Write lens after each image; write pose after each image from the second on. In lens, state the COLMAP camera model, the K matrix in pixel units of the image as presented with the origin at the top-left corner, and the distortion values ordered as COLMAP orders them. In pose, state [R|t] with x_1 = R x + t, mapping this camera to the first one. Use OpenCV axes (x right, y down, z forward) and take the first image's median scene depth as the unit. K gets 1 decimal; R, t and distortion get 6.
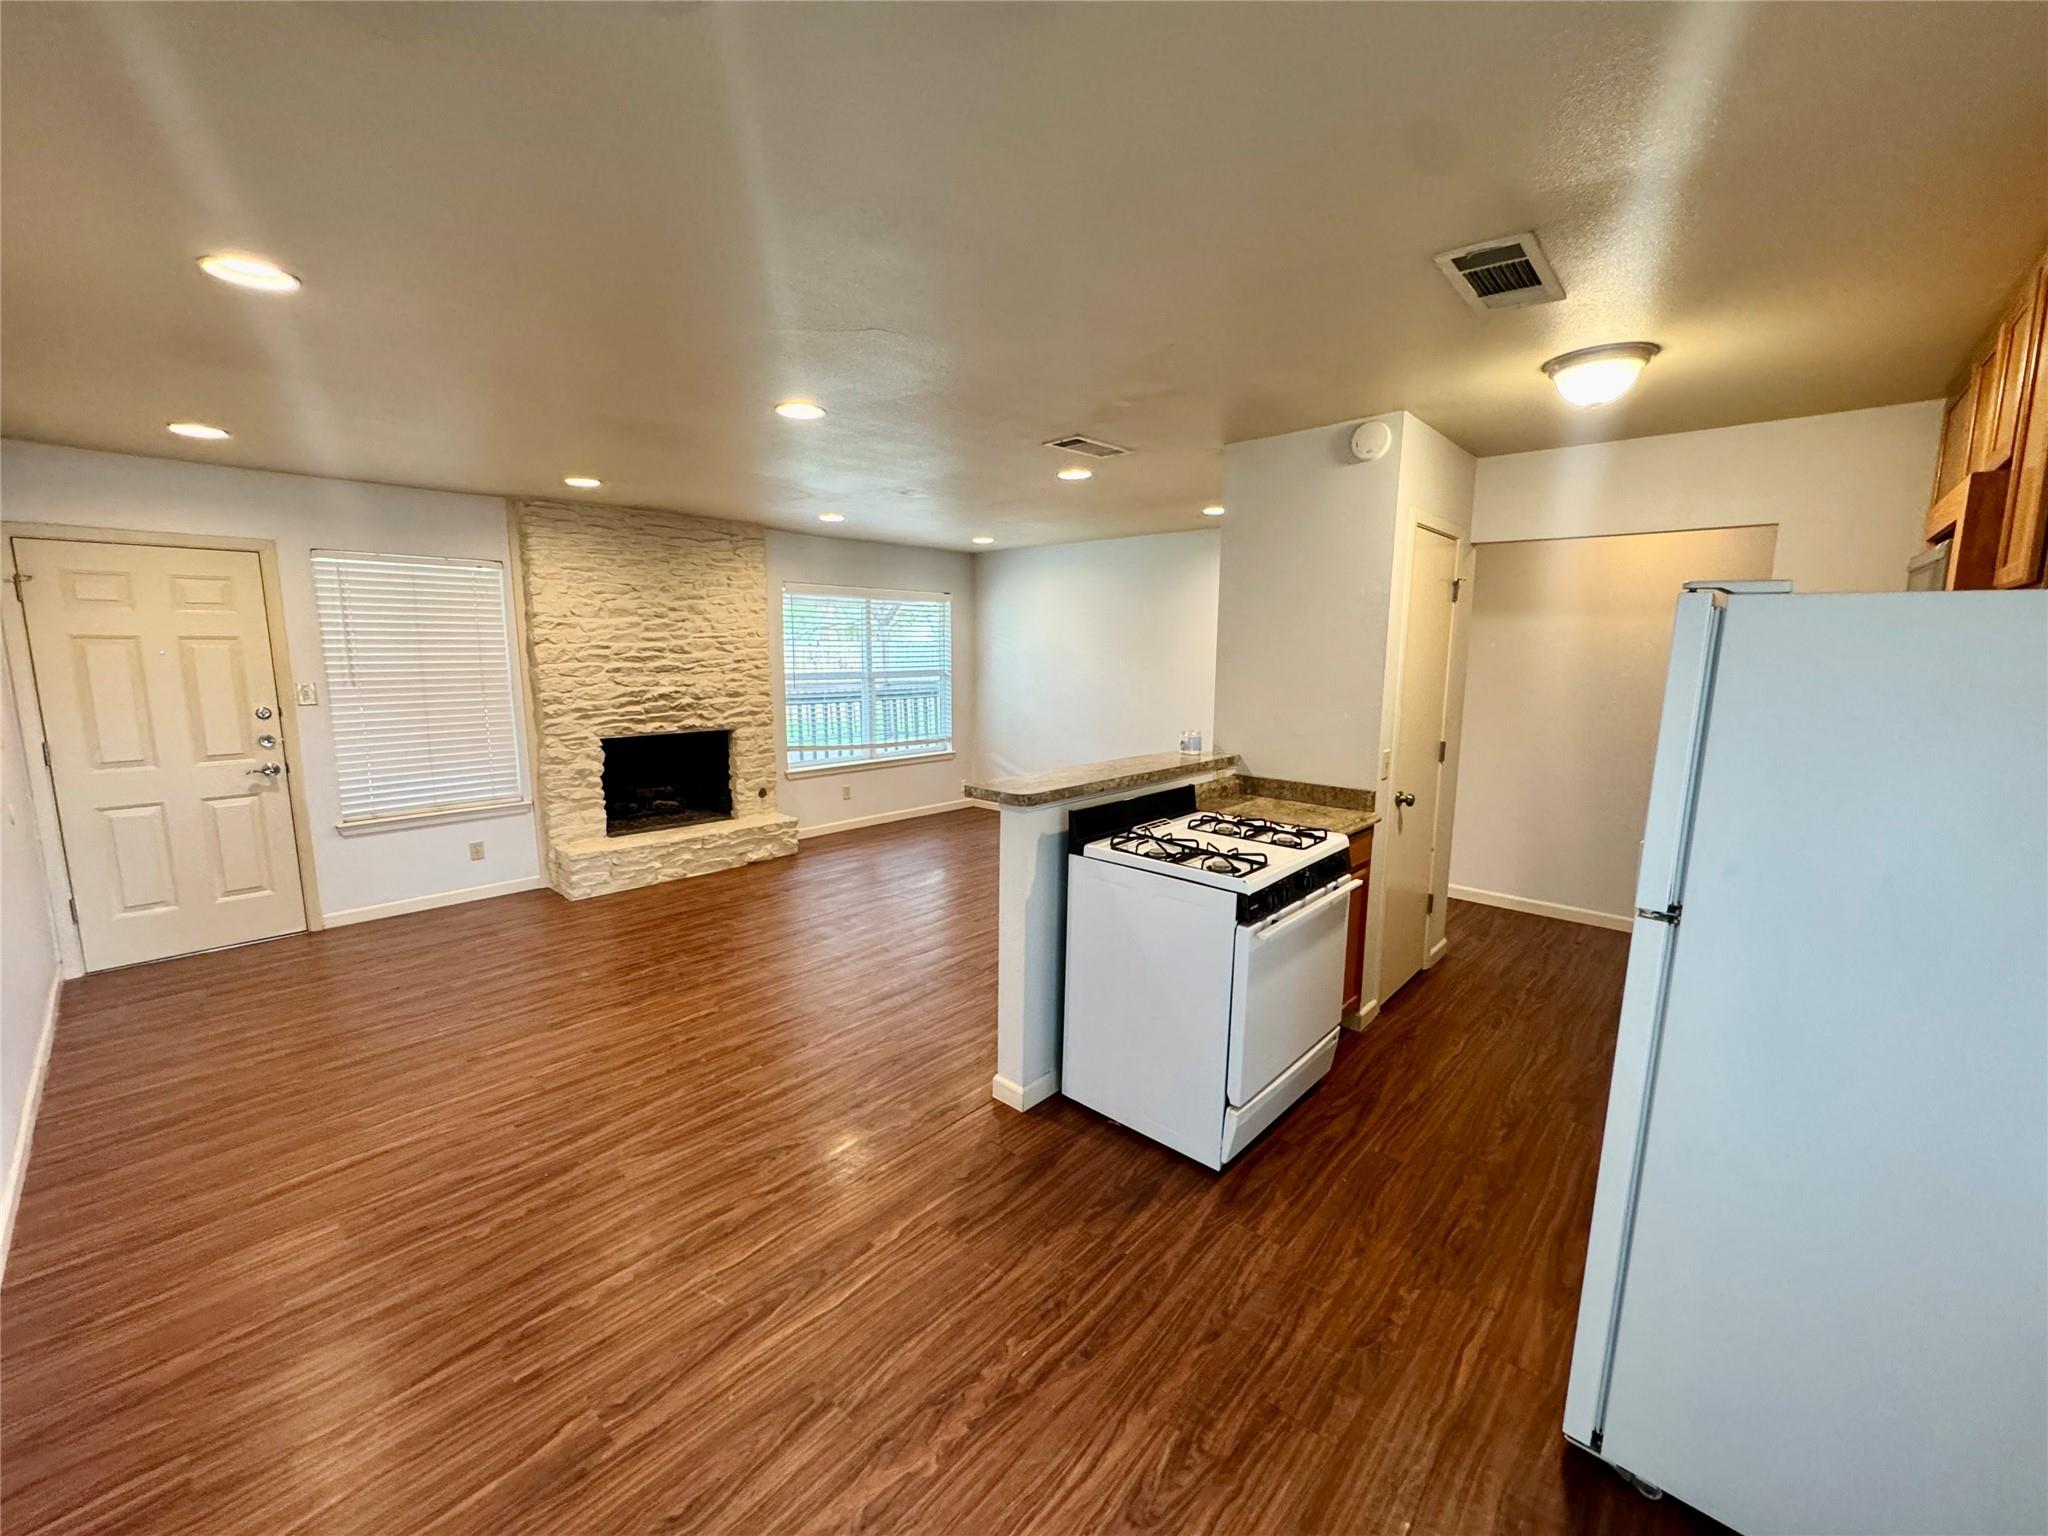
lens RADIAL K [[817.8, 0, 1029.4], [0, 817.8, 764.1], [0, 0, 1]] dist [-0.002977, -0.000229]
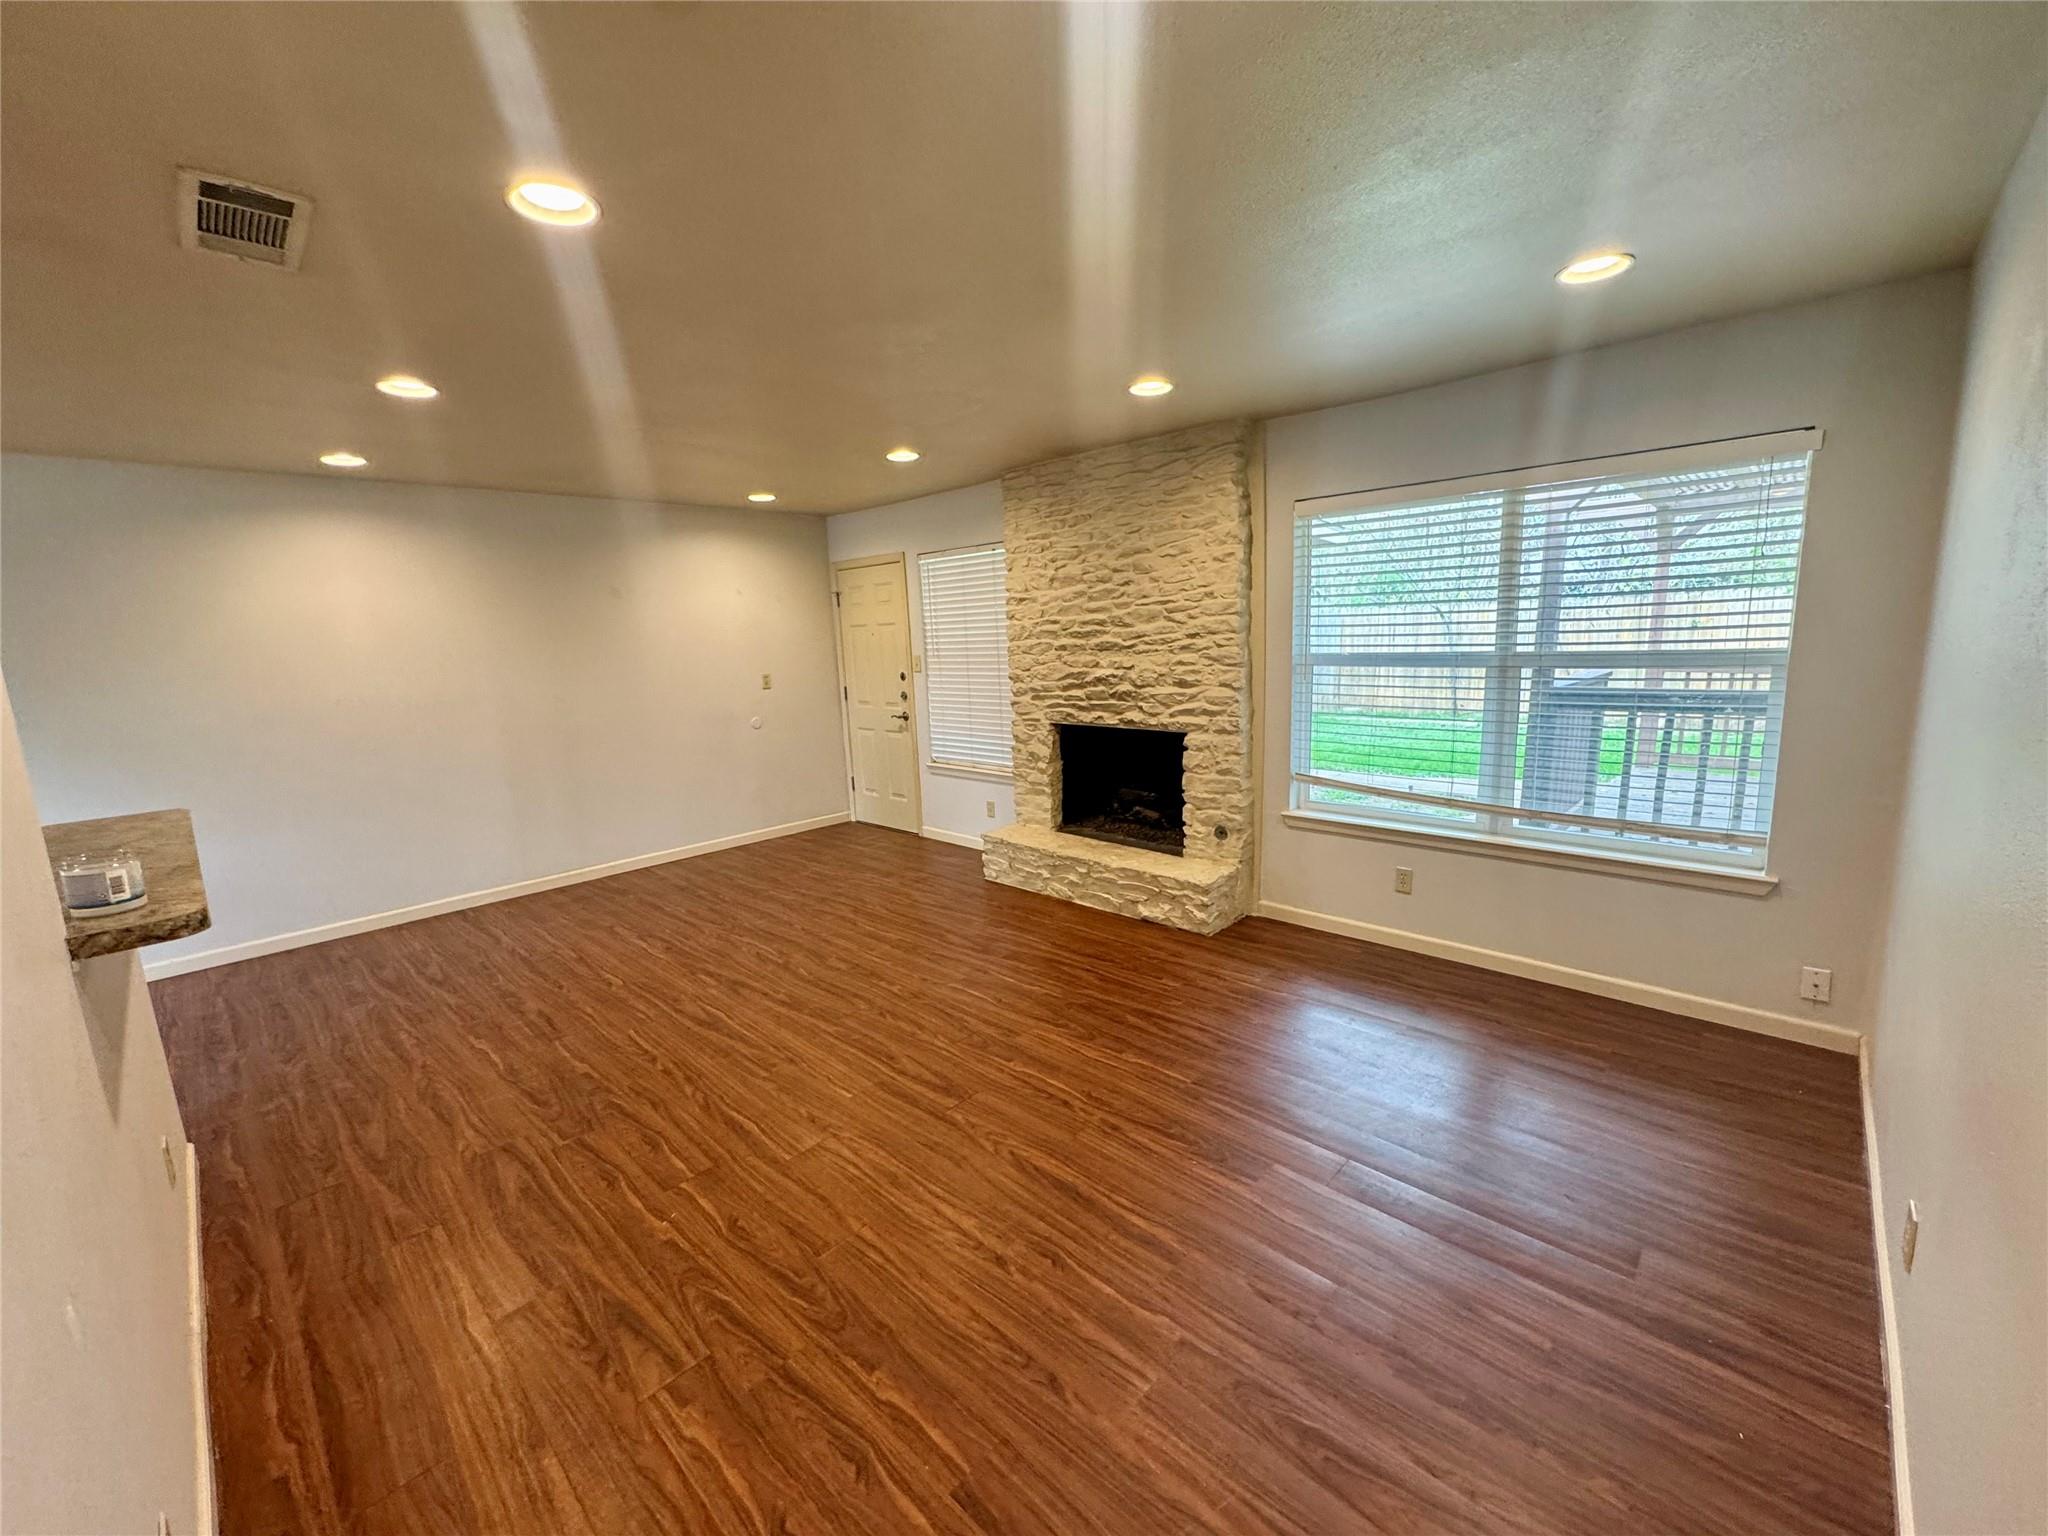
lens RADIAL K [[817.8, 0, 1029.4], [0, 817.8, 764.1], [0, 0, 1]] dist [-0.002977, -0.000229]
pose [[-0.024428, 0.160151, -0.986790, 0.371866], [-0.103728, 0.981351, 0.161836, -0.126376], [0.994306, 0.106311, -0.007361, 0.950668]]
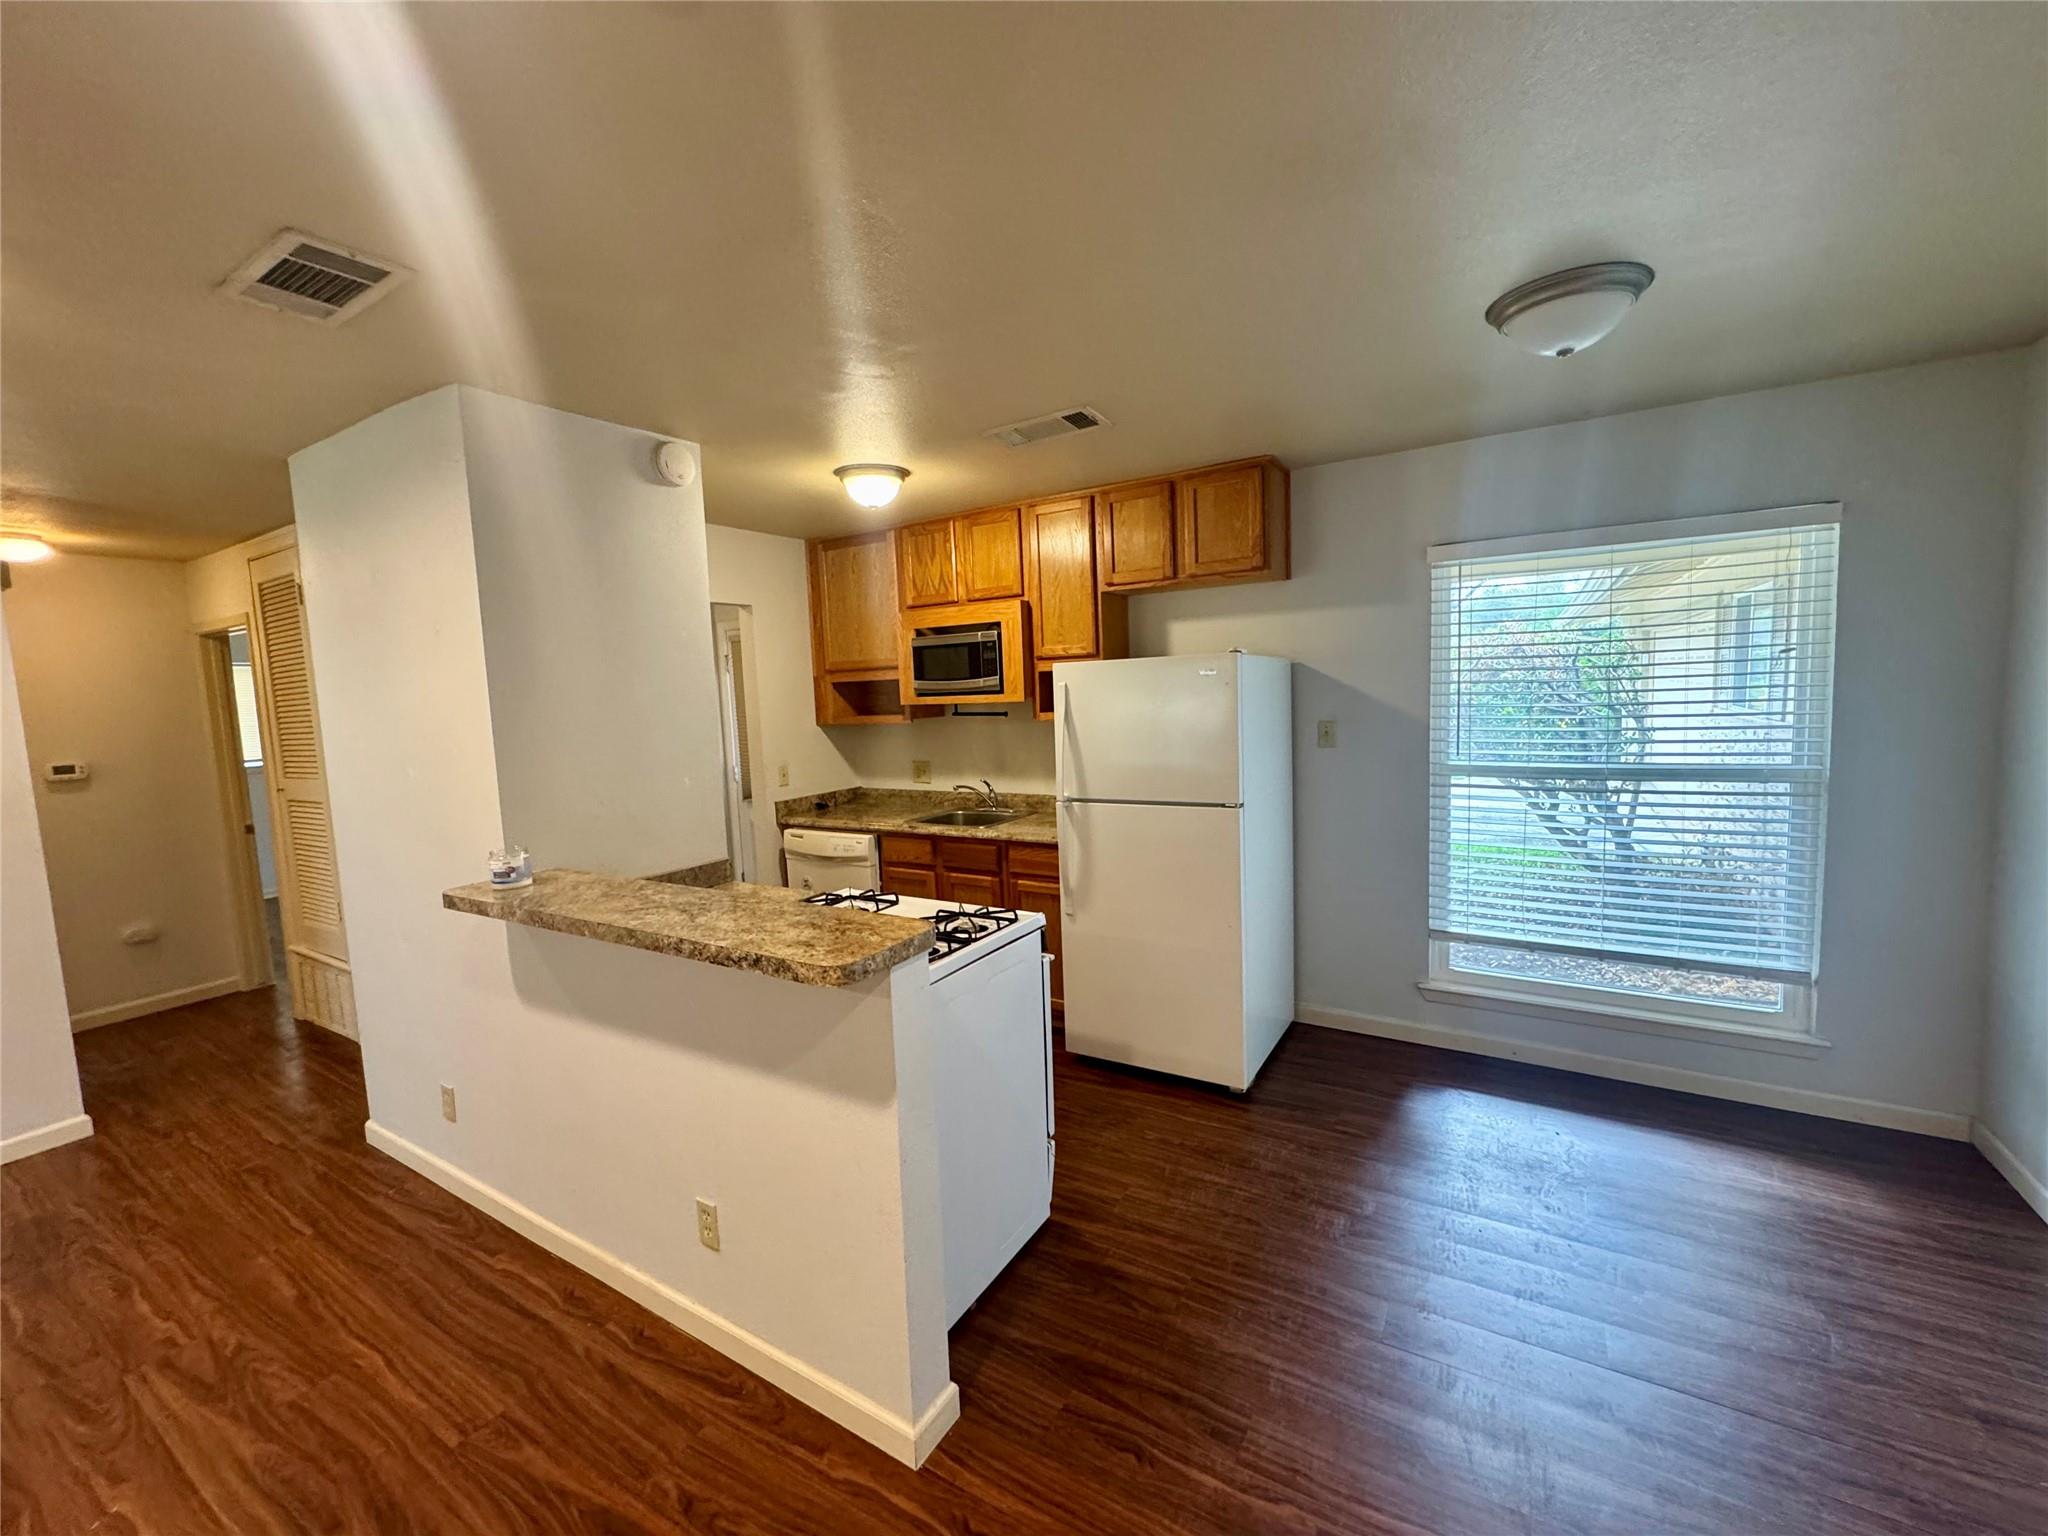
lens RADIAL K [[817.8, 0, 1029.4], [0, 817.8, 764.1], [0, 0, 1]] dist [-0.002977, -0.000229]
pose [[-0.186140, -0.094576, 0.977961, -0.296146], [0.177510, 0.975740, 0.128147, -0.070119], [-0.966355, 0.197452, -0.164836, 0.474703]]
